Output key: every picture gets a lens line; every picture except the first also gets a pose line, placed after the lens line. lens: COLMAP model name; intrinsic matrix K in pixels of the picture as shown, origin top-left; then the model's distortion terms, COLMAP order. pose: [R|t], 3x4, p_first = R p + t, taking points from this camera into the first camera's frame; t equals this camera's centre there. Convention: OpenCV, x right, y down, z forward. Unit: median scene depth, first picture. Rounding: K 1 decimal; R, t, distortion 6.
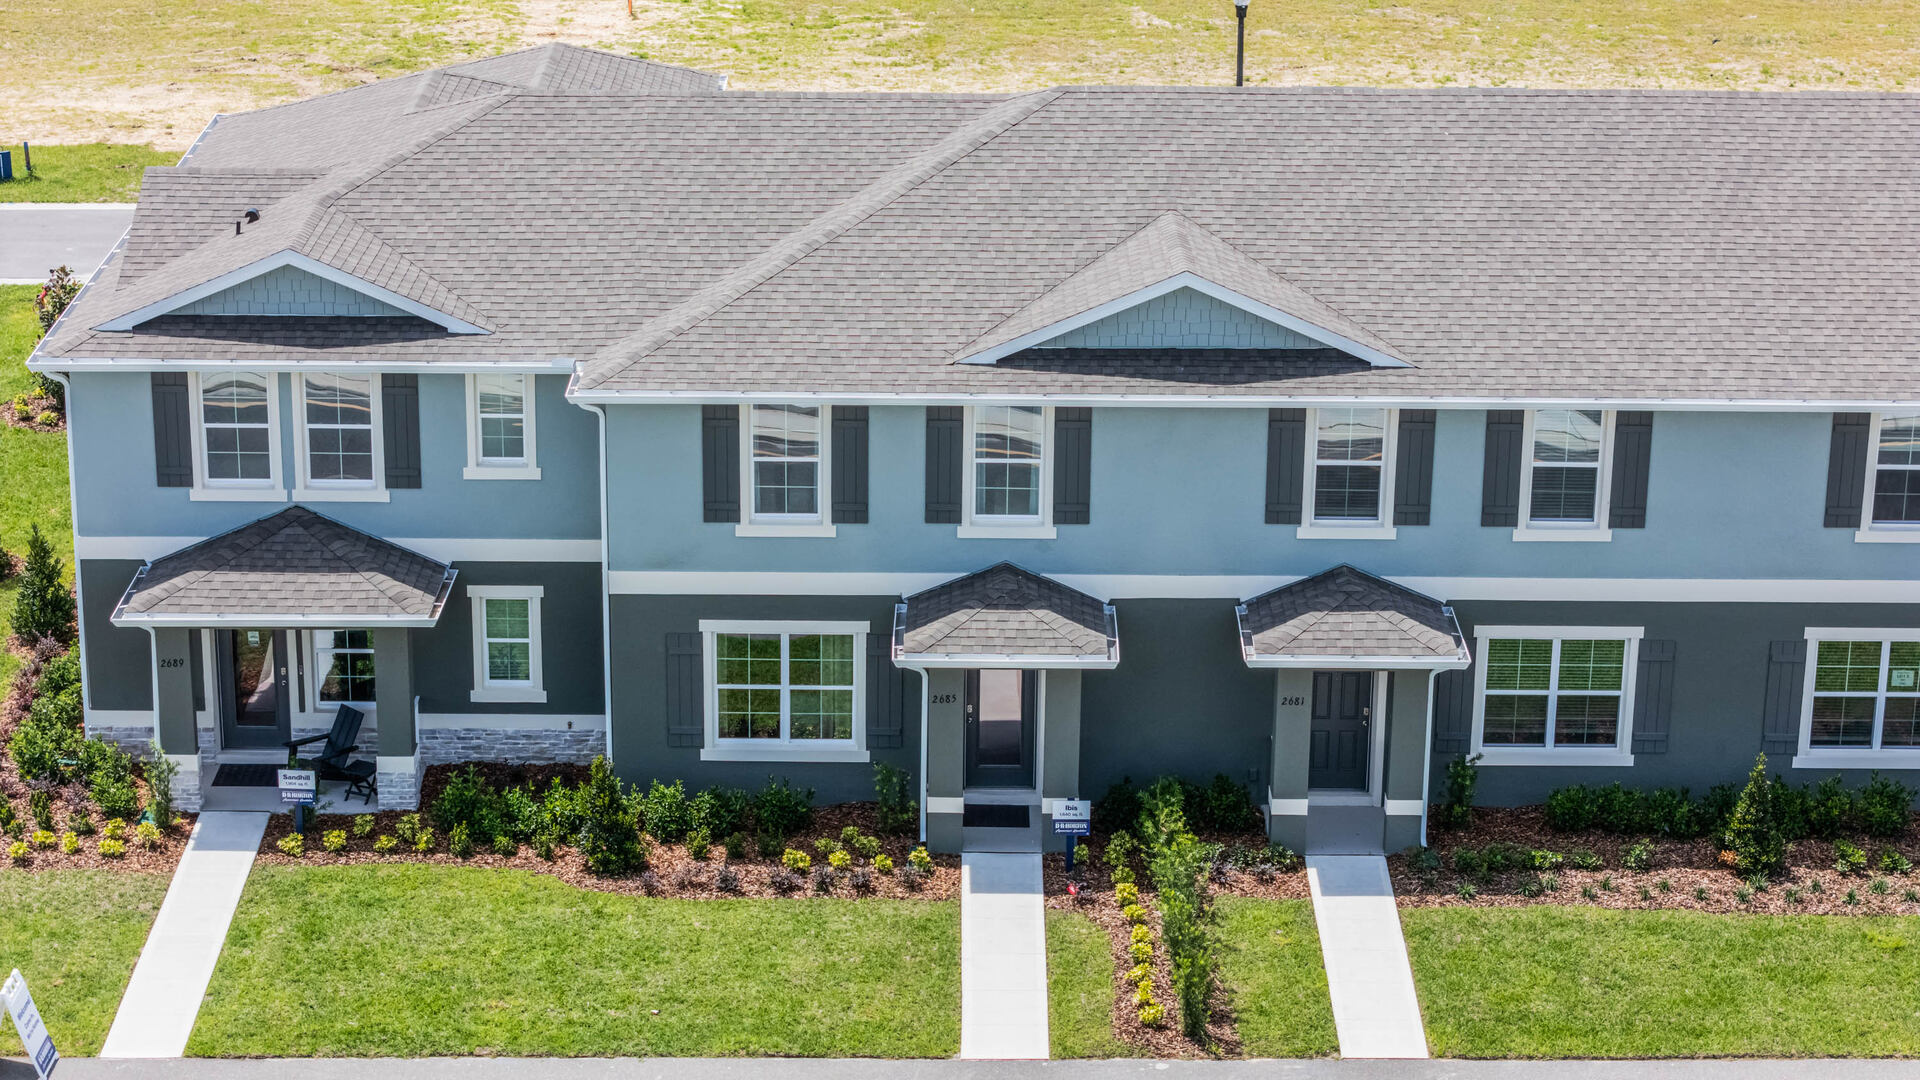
lens RADIAL K [[3937.2, 0, 956.7], [0, 3937.2, 541.4], [0, 0, 1]] dist [0.009623, 0.000000]
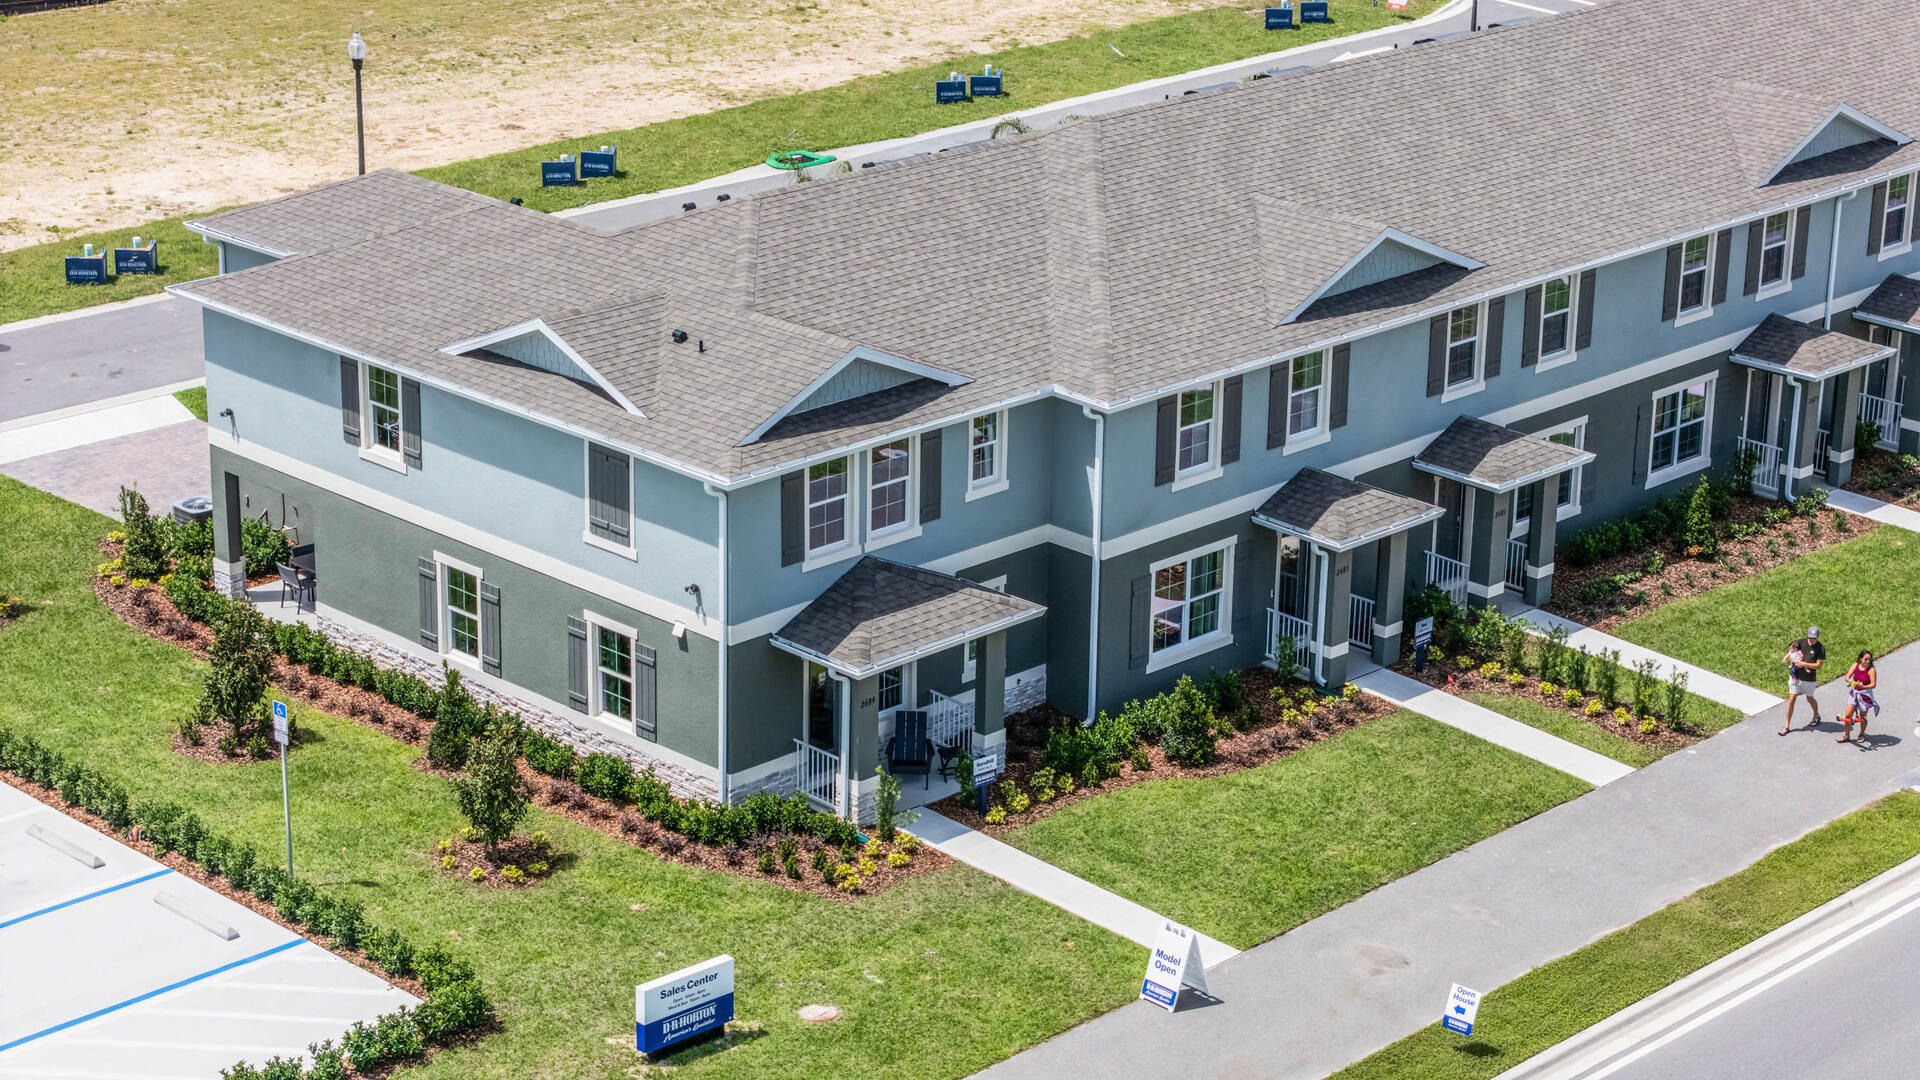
lens RADIAL K [[3937.2, 0, 956.3], [0, 3937.2, 543.5], [0, 0, 1]] dist [0.009623, 0.000000]
pose [[0.709168, -0.232255, 0.665687, -0.967130], [0.217585, 0.970192, 0.106698, -0.137824], [-0.670625, 0.069177, 0.738564, 0.097181]]
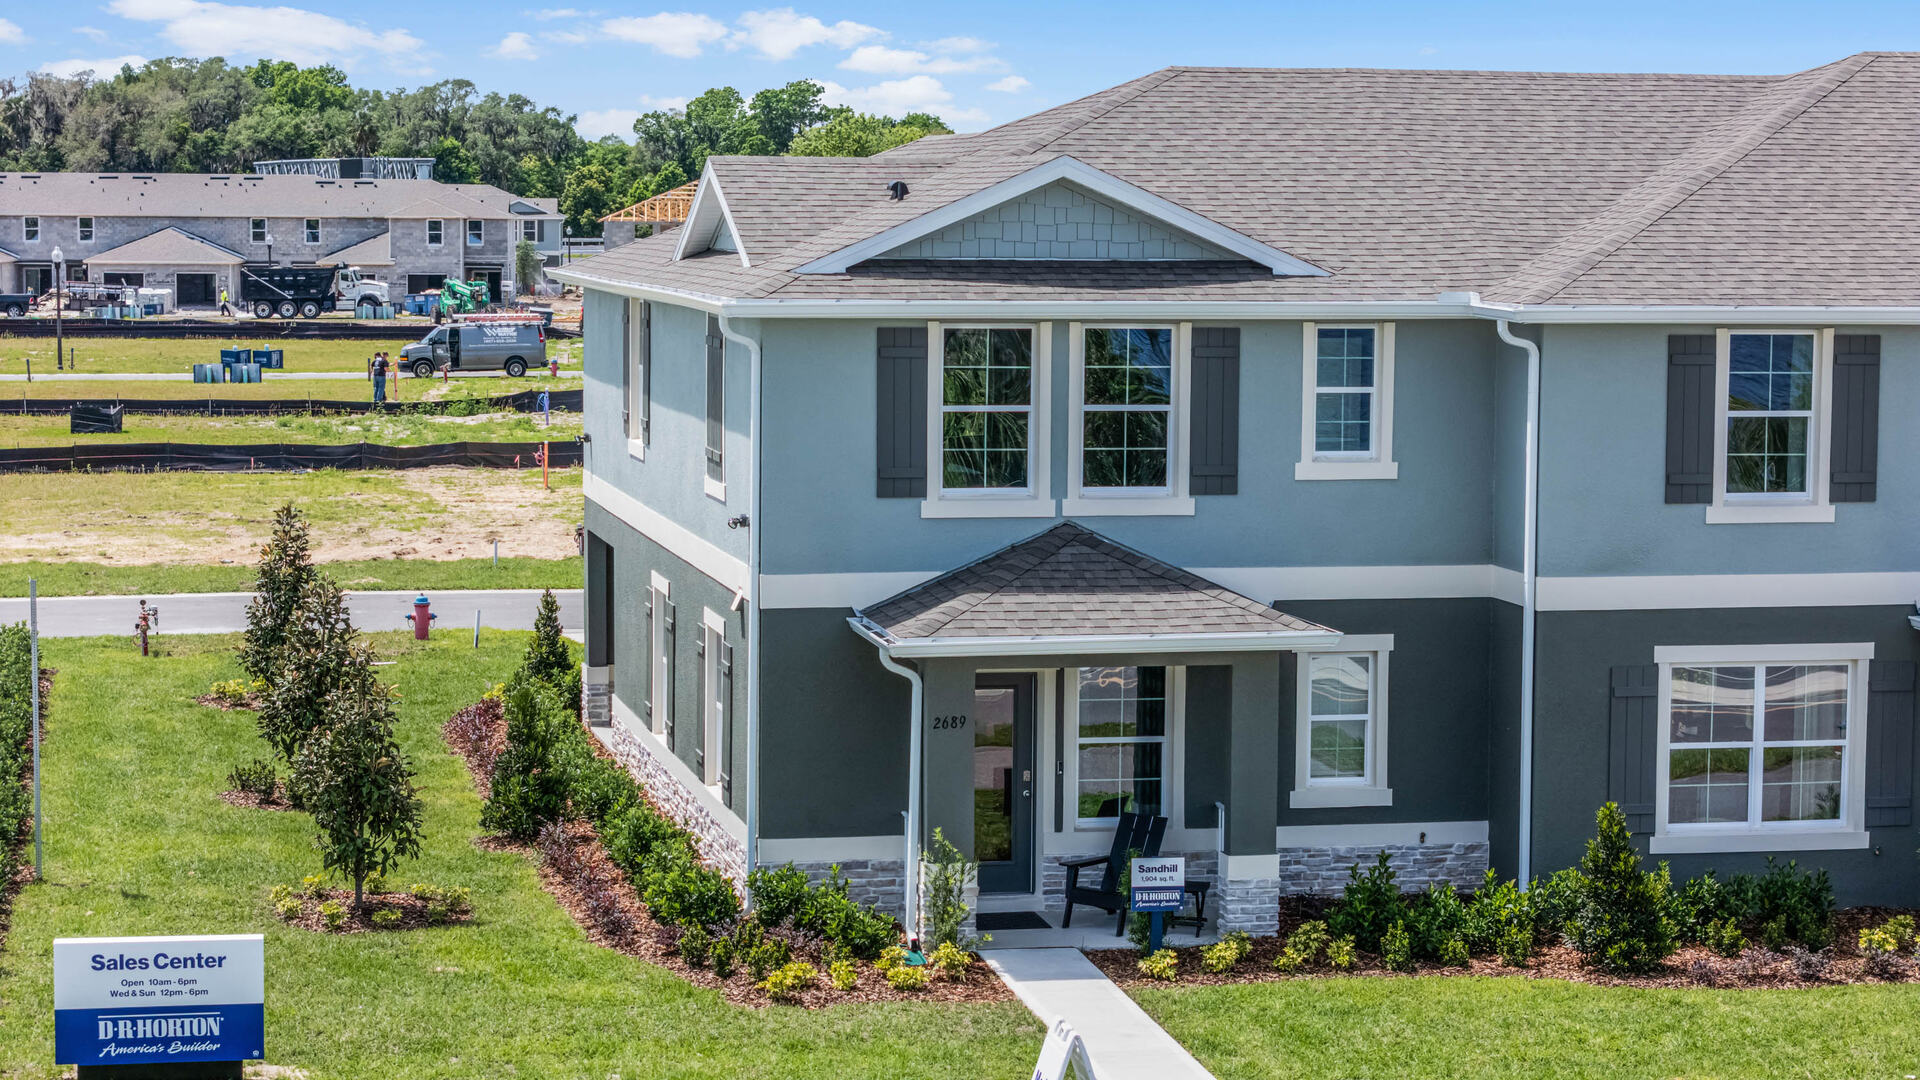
lens RADIAL K [[3937.2, 0, 957.0], [0, 3937.2, 542.0], [0, 0, 1]] dist [0.009623, 0.000000]
pose [[0.978471, -0.020231, 0.205390, -0.340163], [0.068007, 0.971209, -0.228318, 0.158284], [-0.194857, 0.237370, 0.951675, 0.337088]]
